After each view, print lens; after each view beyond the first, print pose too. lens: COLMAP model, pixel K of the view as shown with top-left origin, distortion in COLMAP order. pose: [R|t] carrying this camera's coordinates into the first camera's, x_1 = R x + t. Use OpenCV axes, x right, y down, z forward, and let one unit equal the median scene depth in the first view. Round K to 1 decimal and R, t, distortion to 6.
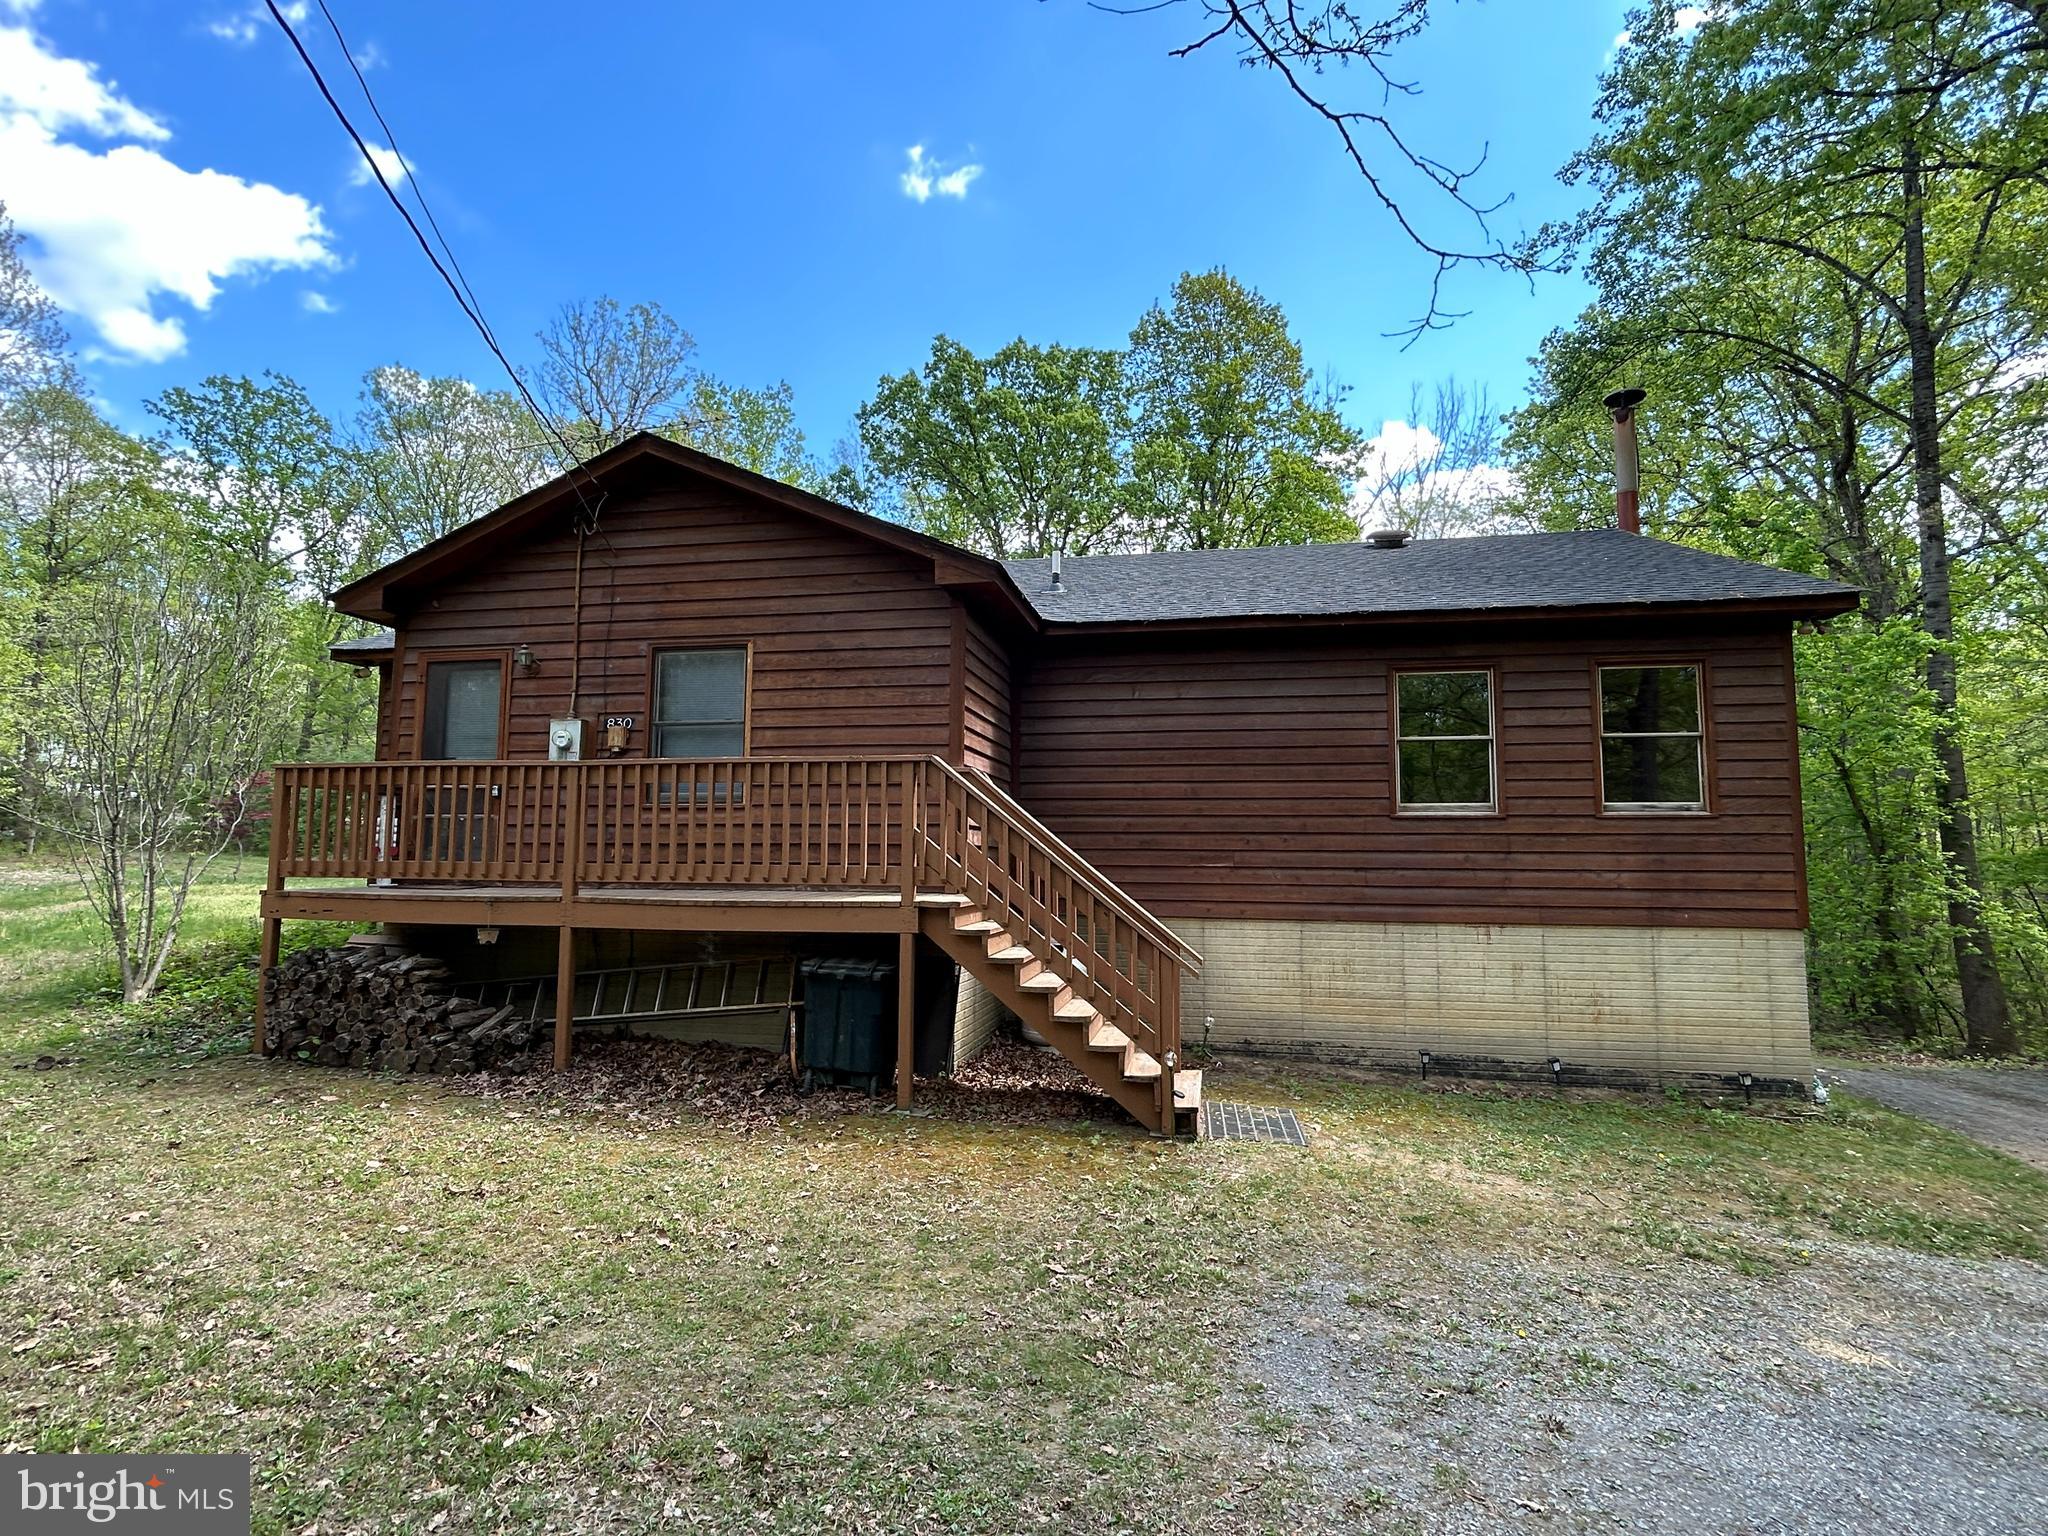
lens RADIAL K [[1048.9, 0, 1024.0], [0, 1048.9, 768.0], [0, 0, 1]] dist [0.001522, 0.000630]
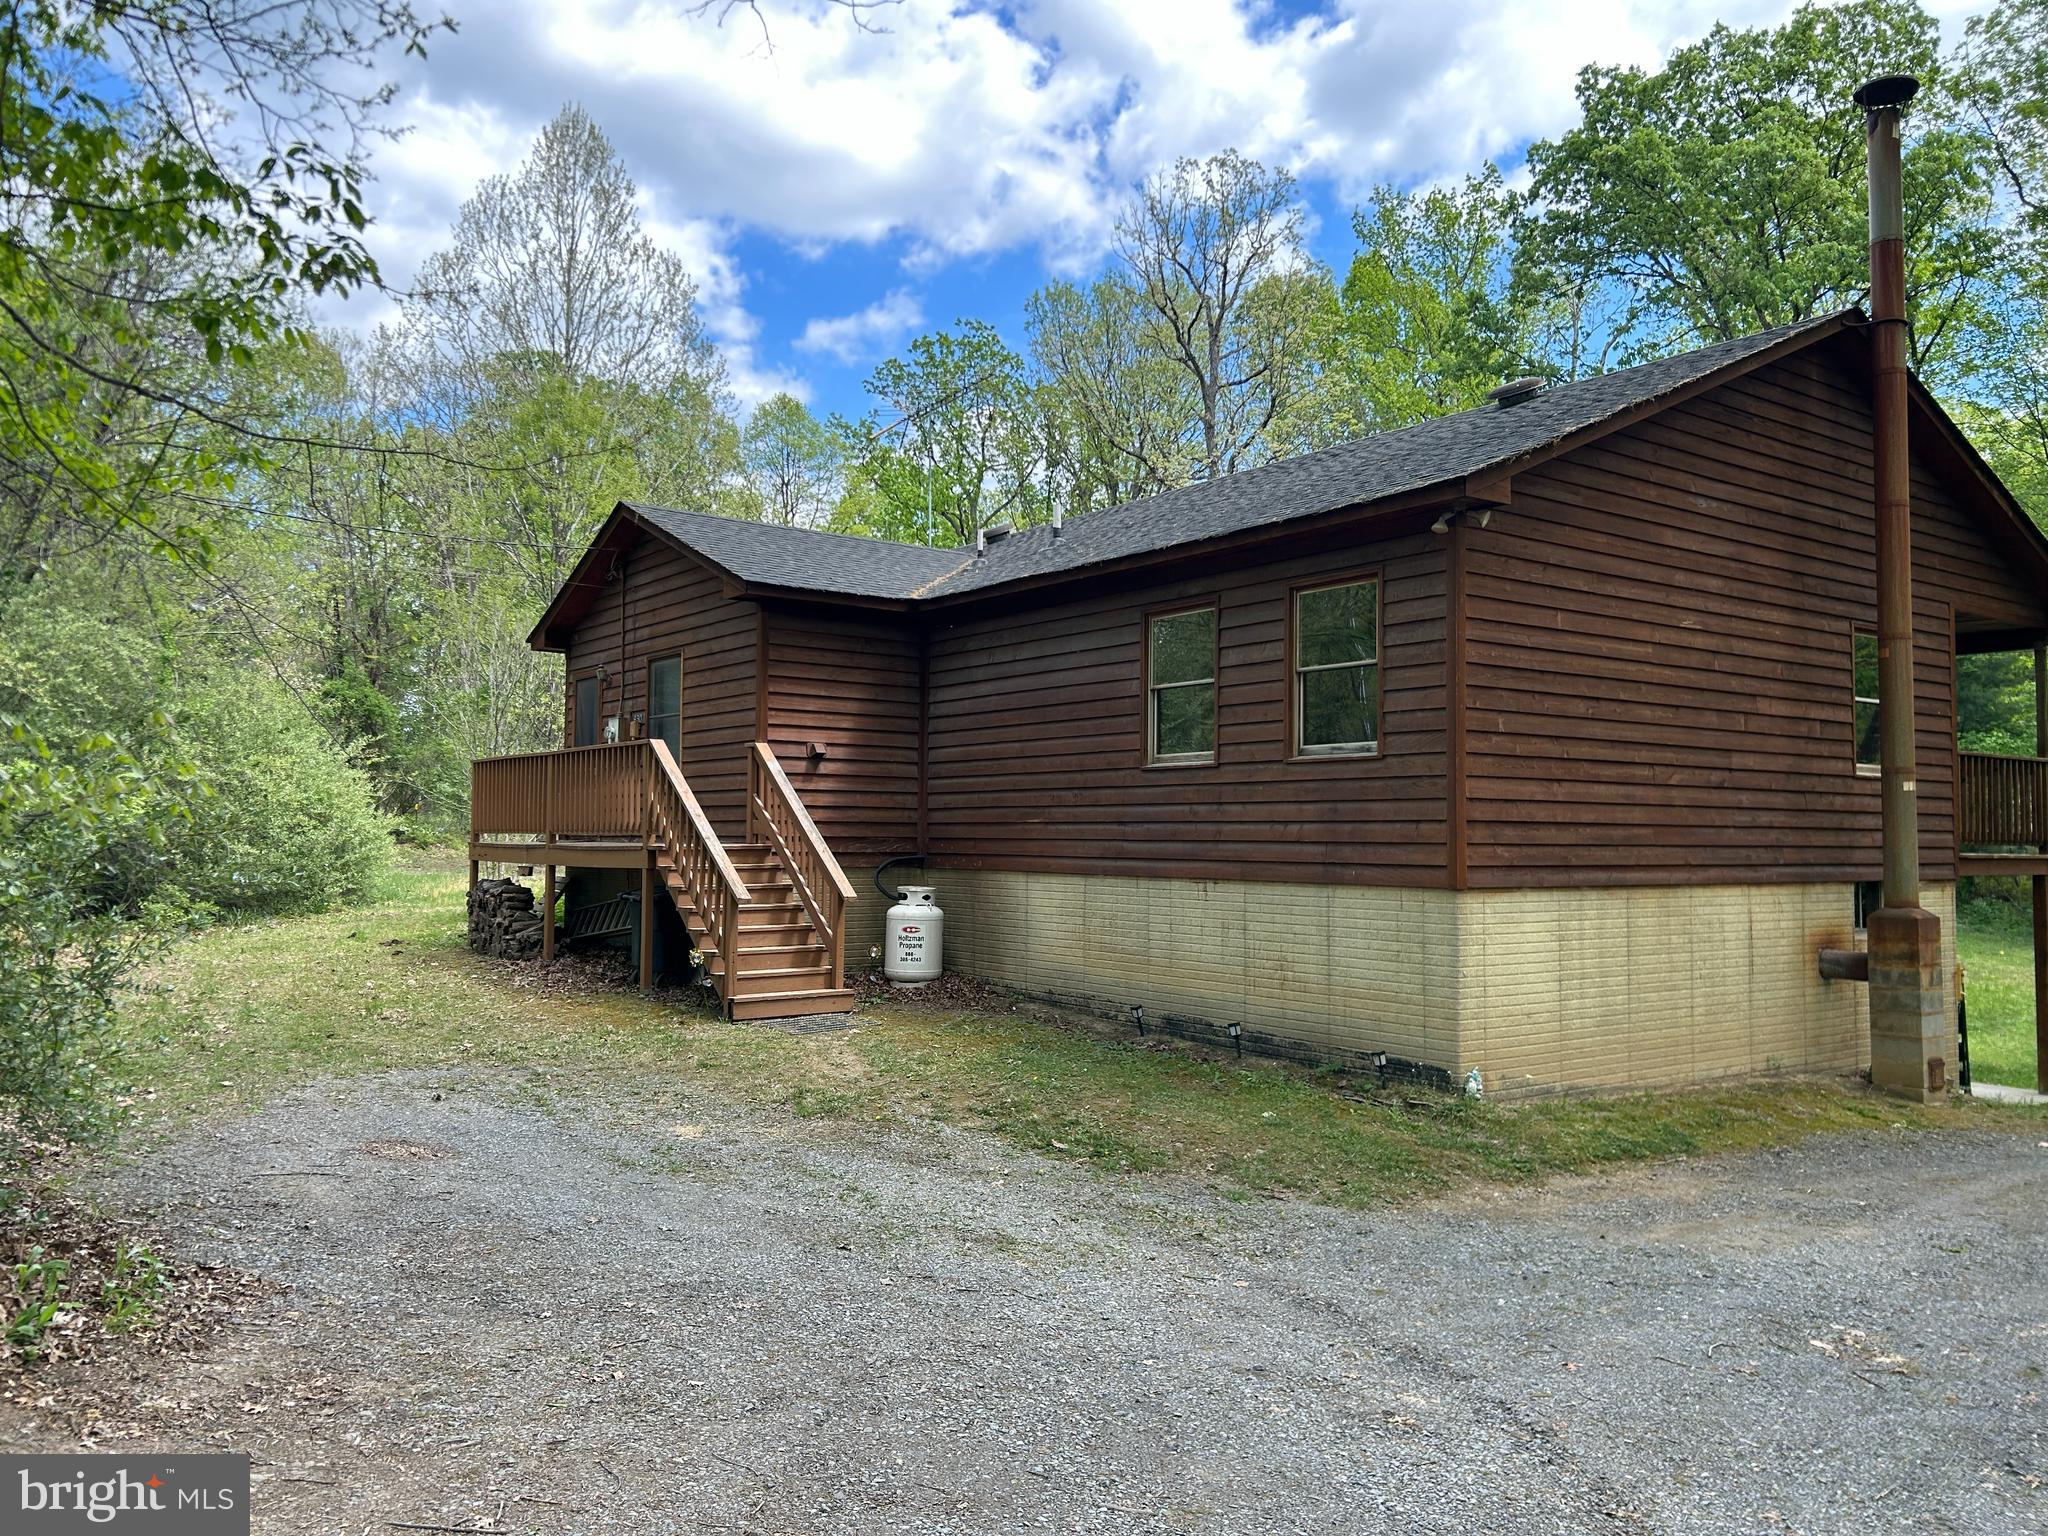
lens RADIAL K [[1583.8, 0, 1024.0], [0, 1583.8, 768.0], [0, 0, 1]] dist [0.057374, -0.047418]
pose [[0.724561, -0.032850, -0.688428, 1.309969], [0.064762, 0.997689, 0.020554, 0.009452], [0.686162, -0.059476, 0.725014, -0.132735]]
